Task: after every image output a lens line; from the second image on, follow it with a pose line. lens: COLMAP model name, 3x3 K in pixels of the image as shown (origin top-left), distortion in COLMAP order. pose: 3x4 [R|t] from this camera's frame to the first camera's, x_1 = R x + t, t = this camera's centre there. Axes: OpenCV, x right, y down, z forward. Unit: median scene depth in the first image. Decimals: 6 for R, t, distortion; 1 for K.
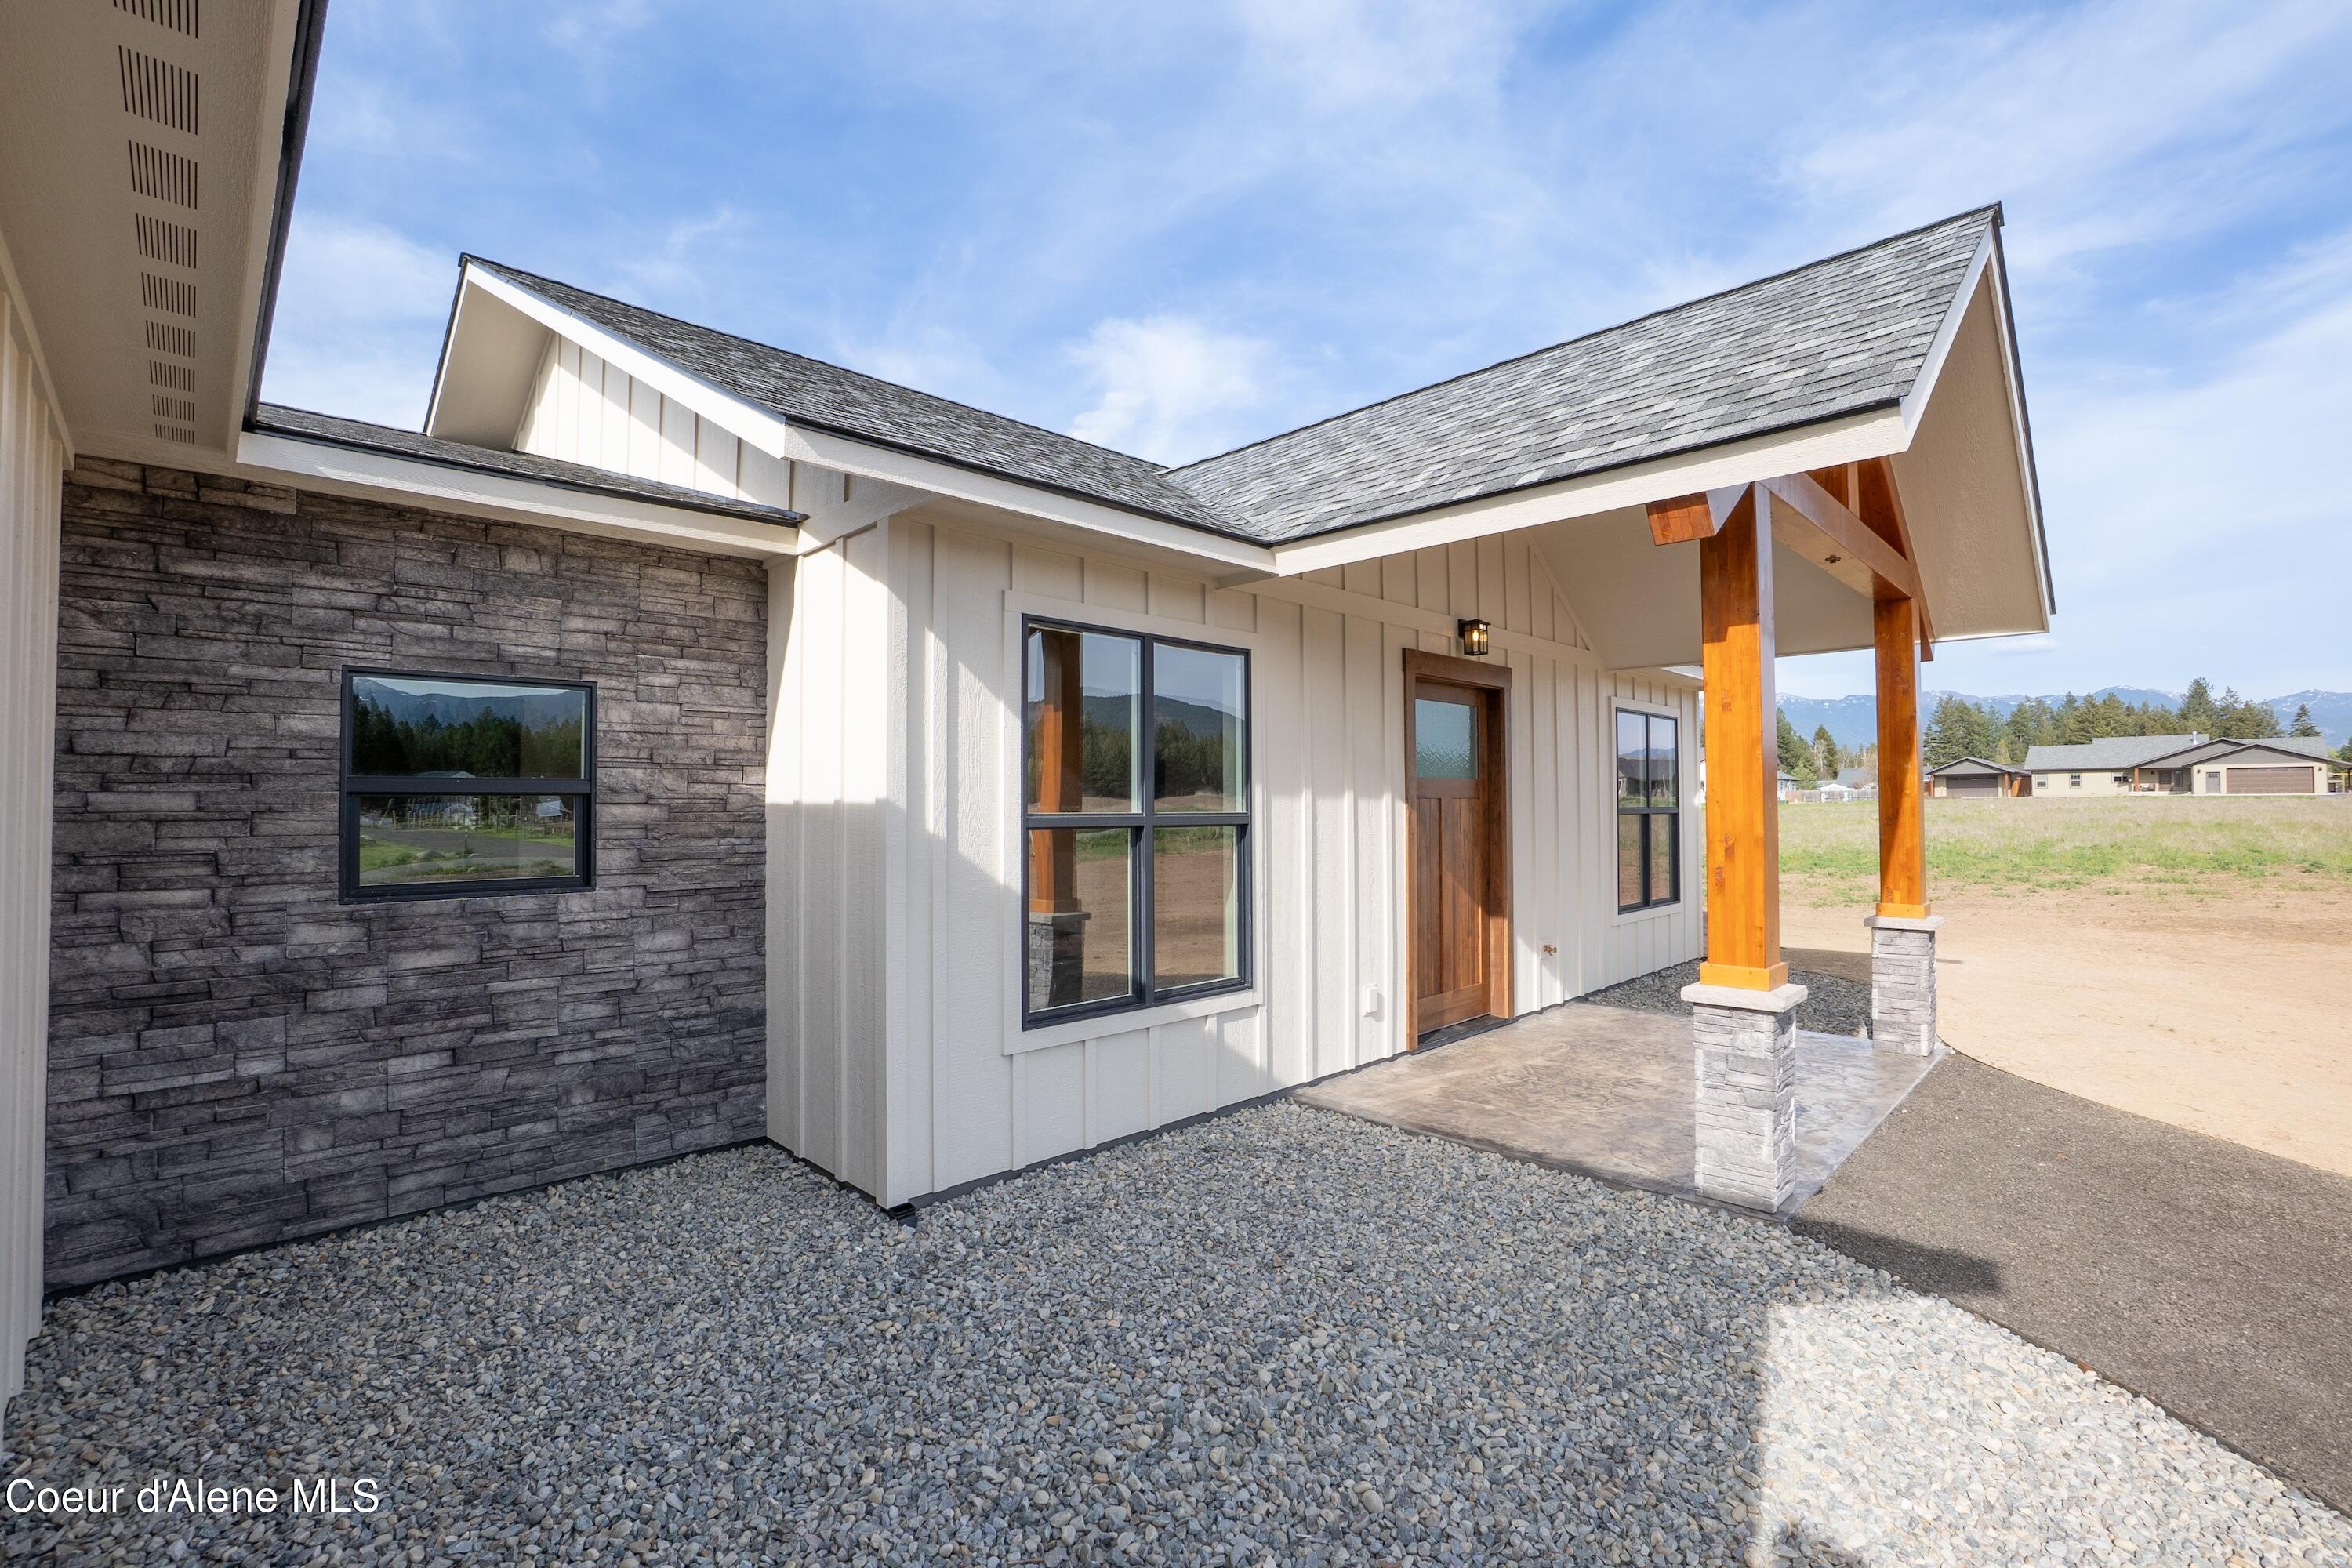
lens RADIAL K [[1035.8, 0, 1196.2], [0, 1035.8, 790.0], [0, 0, 1]] dist [-0.042302, 0.012226]
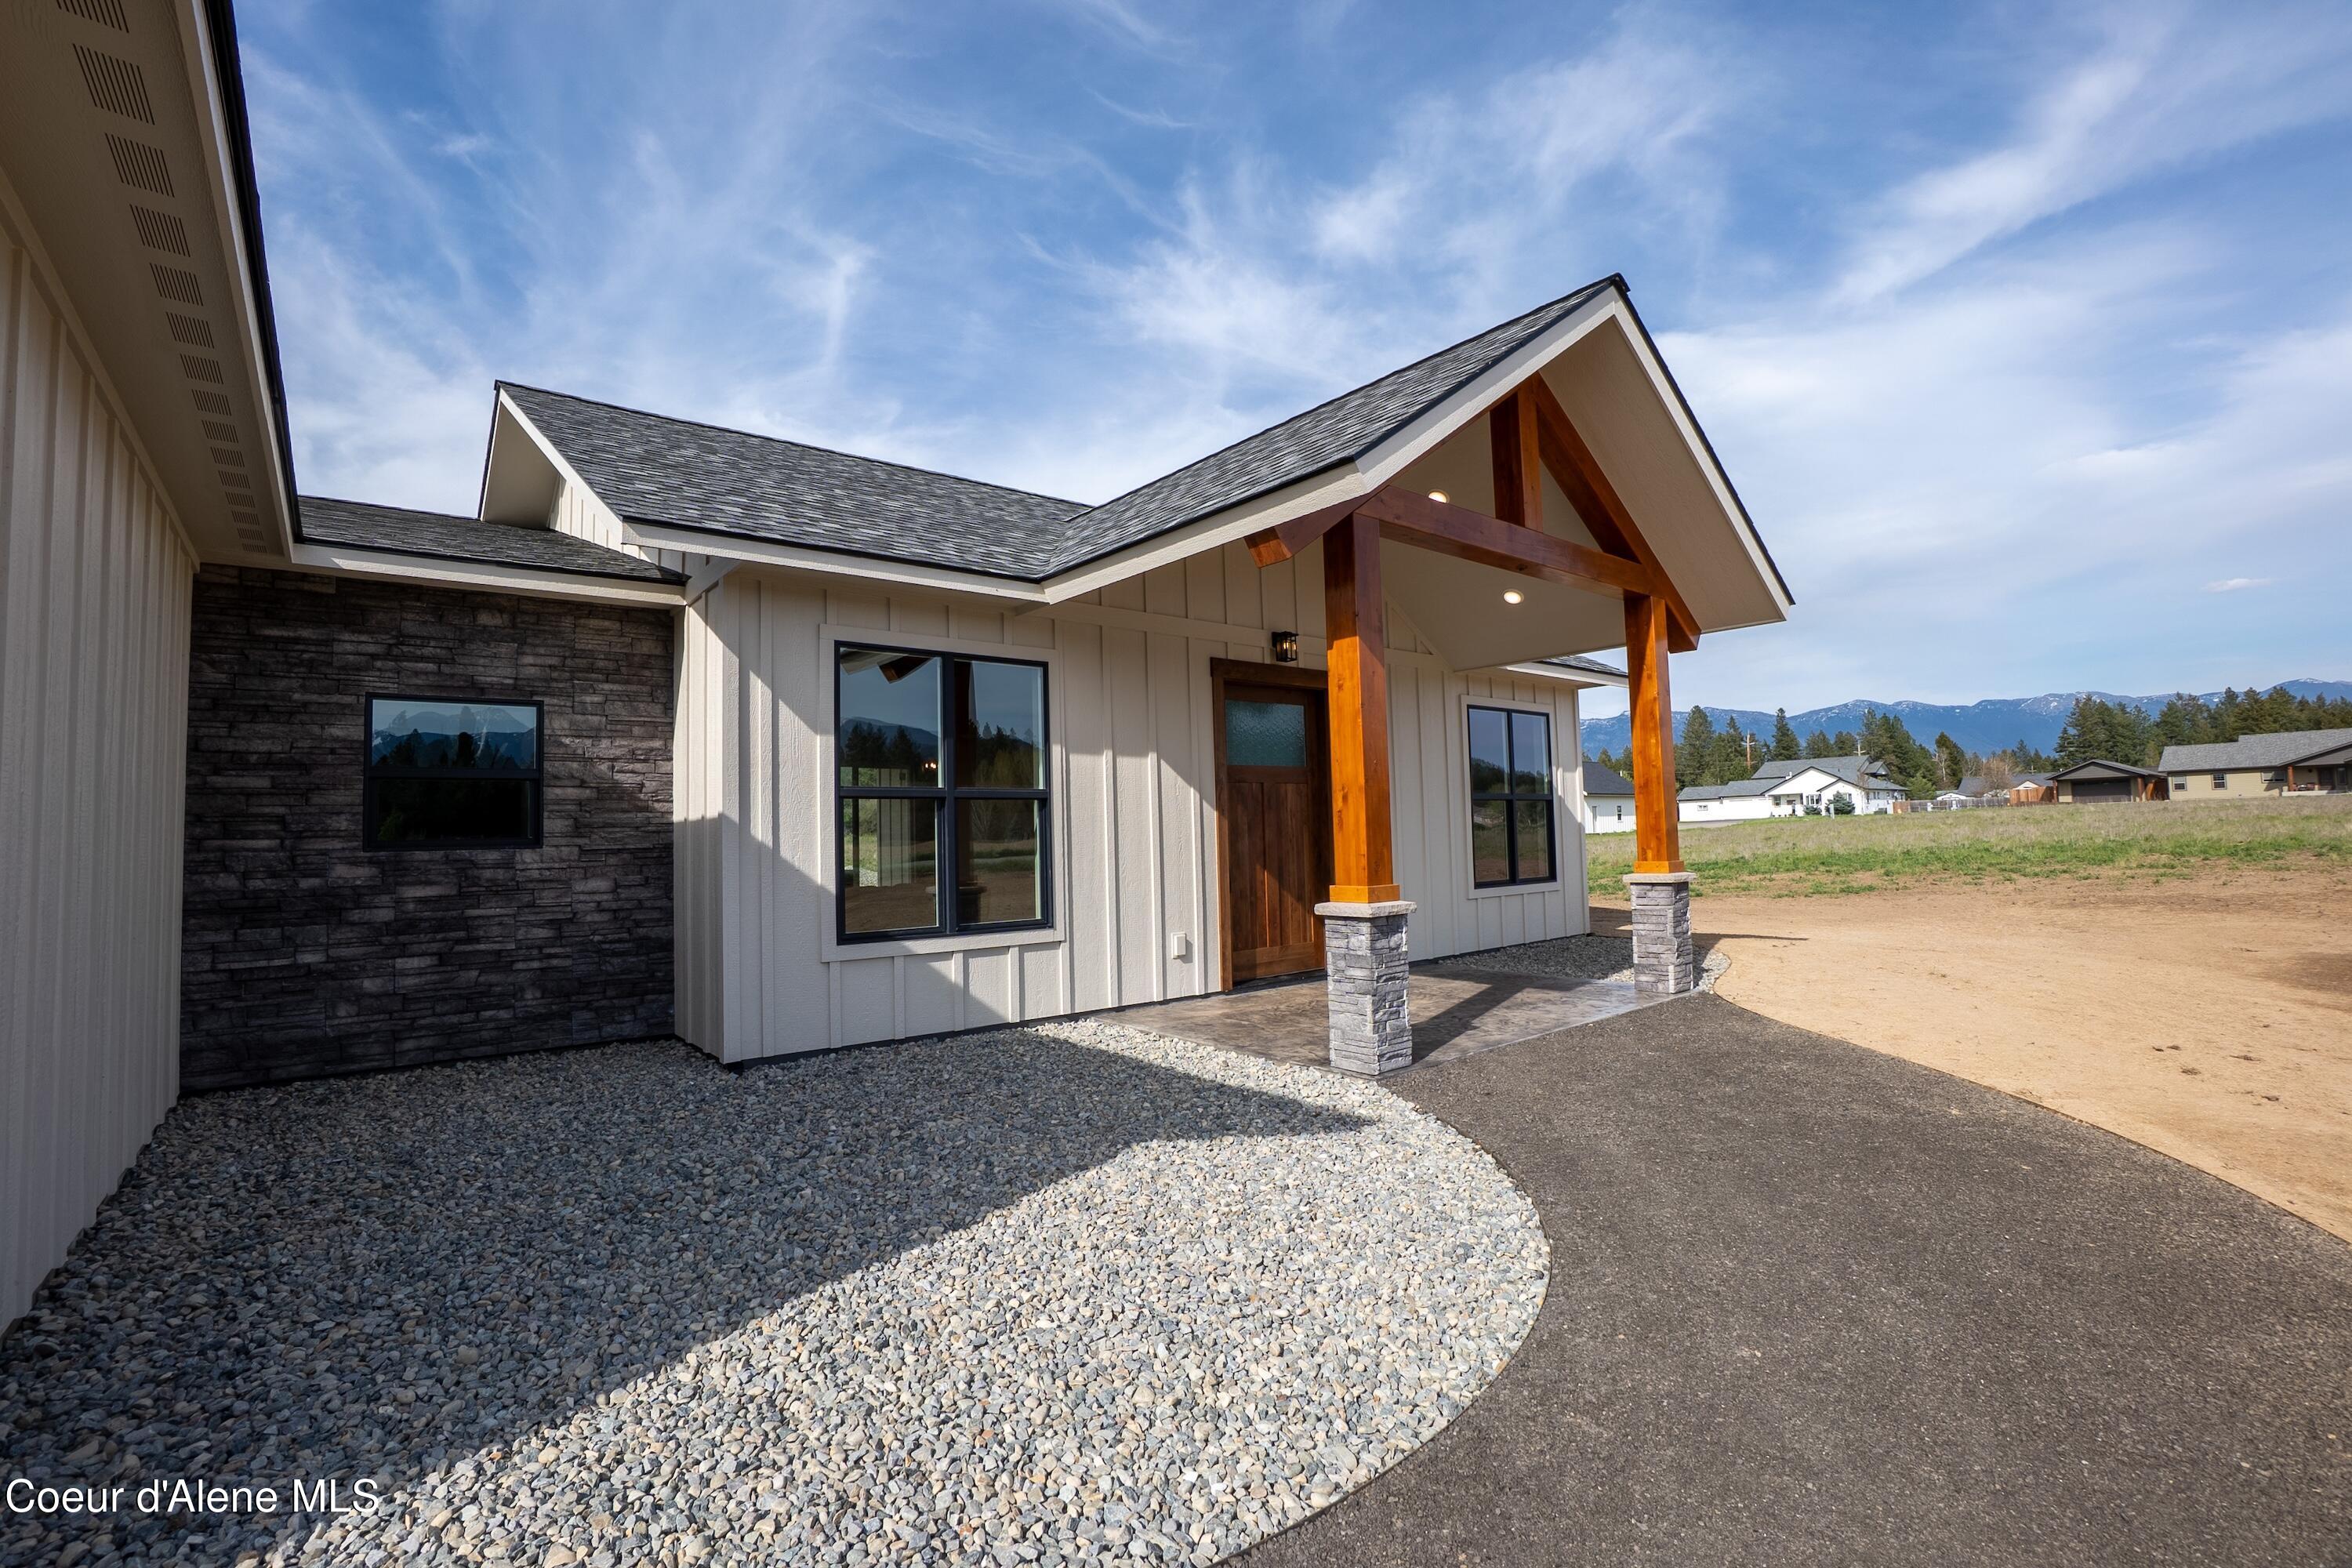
lens RADIAL K [[1035.8, 0, 1183.7], [0, 1035.8, 789.0], [0, 0, 1]] dist [-0.042302, 0.012226]
pose [[0.995091, -0.026223, -0.095429, 0.432146], [0.023500, 0.999287, -0.029543, 0.080012], [0.096135, 0.027155, 0.994998, -0.320895]]
